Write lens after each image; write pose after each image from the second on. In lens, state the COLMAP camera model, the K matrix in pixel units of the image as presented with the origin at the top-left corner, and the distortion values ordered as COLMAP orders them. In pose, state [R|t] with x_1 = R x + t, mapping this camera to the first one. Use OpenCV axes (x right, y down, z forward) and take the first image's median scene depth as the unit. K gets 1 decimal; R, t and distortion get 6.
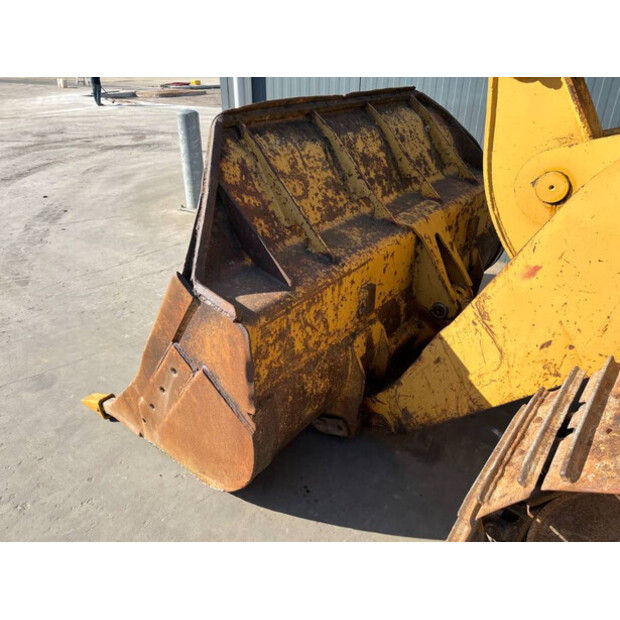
lens RADIAL K [[466.1, 0, 310.0], [0, 466.1, 310.0], [0, 0, 1]] dist [0.031378, -0.002534]
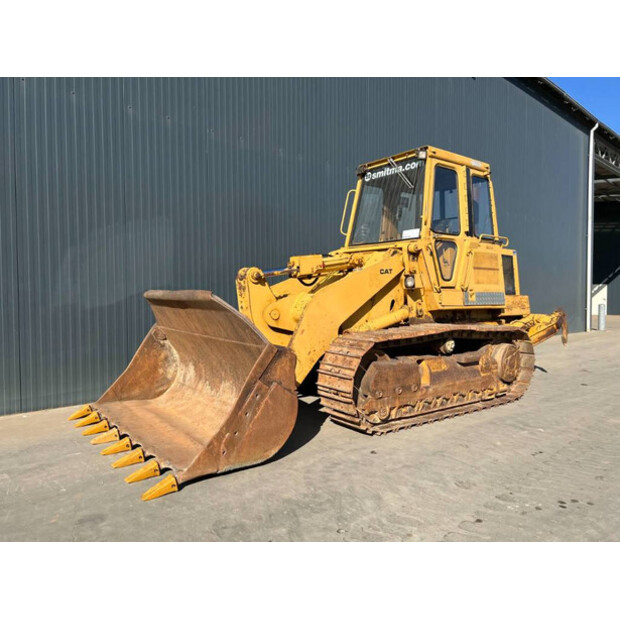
lens RADIAL K [[464.2, 0, 304.0], [0, 464.2, 310.2], [0, 0, 1]] dist [0.081967, -0.113922]
pose [[0.249299, -0.034758, 0.967803, -2.308663], [0.458568, 0.884453, -0.086359, 0.062507], [-0.852974, 0.465333, 0.236432, 0.107123]]
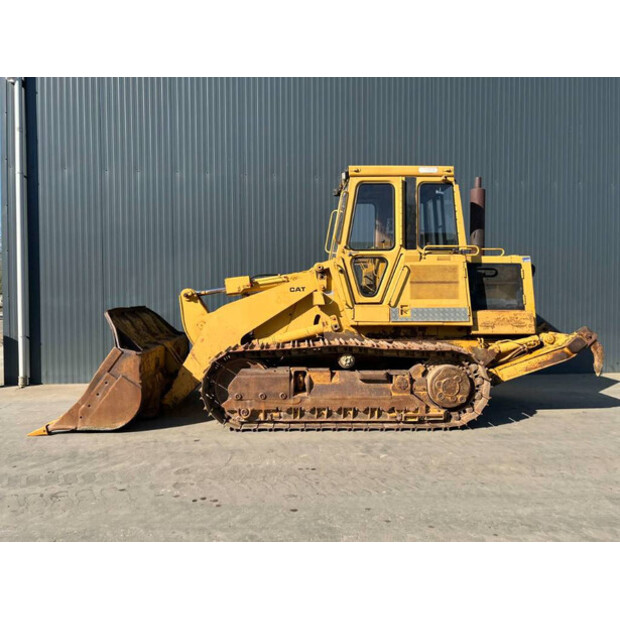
lens RADIAL K [[464.2, 0, 304.0], [0, 464.2, 310.2], [0, 0, 1]] dist [0.081967, -0.113922]
pose [[0.769701, -0.022217, 0.638017, -1.259658], [0.306850, 0.889256, -0.339217, 1.164020], [-0.559824, 0.456871, 0.691278, -2.140404]]
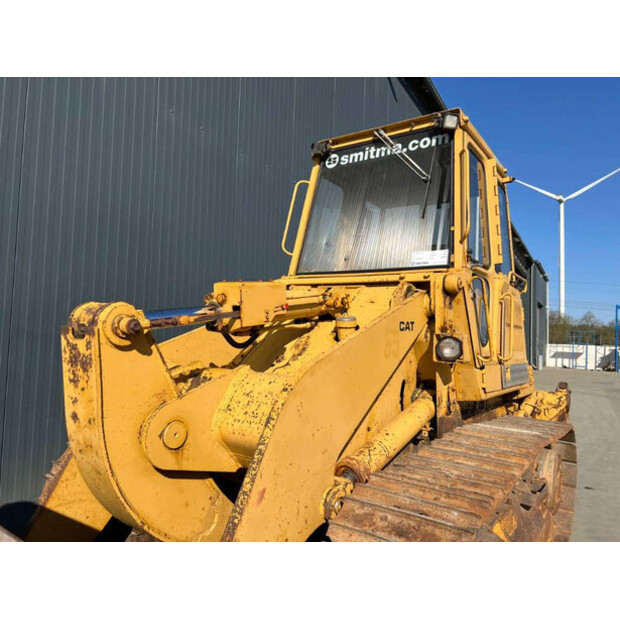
lens RADIAL K [[466.1, 0, 310.0], [0, 466.1, 310.0], [0, 0, 1]] dist [0.031378, -0.002534]
pose [[-0.057911, 0.055529, 0.996776, -0.608426], [0.440132, 0.897601, -0.024433, -0.348181], [-0.896064, 0.437298, -0.076421, 0.652911]]
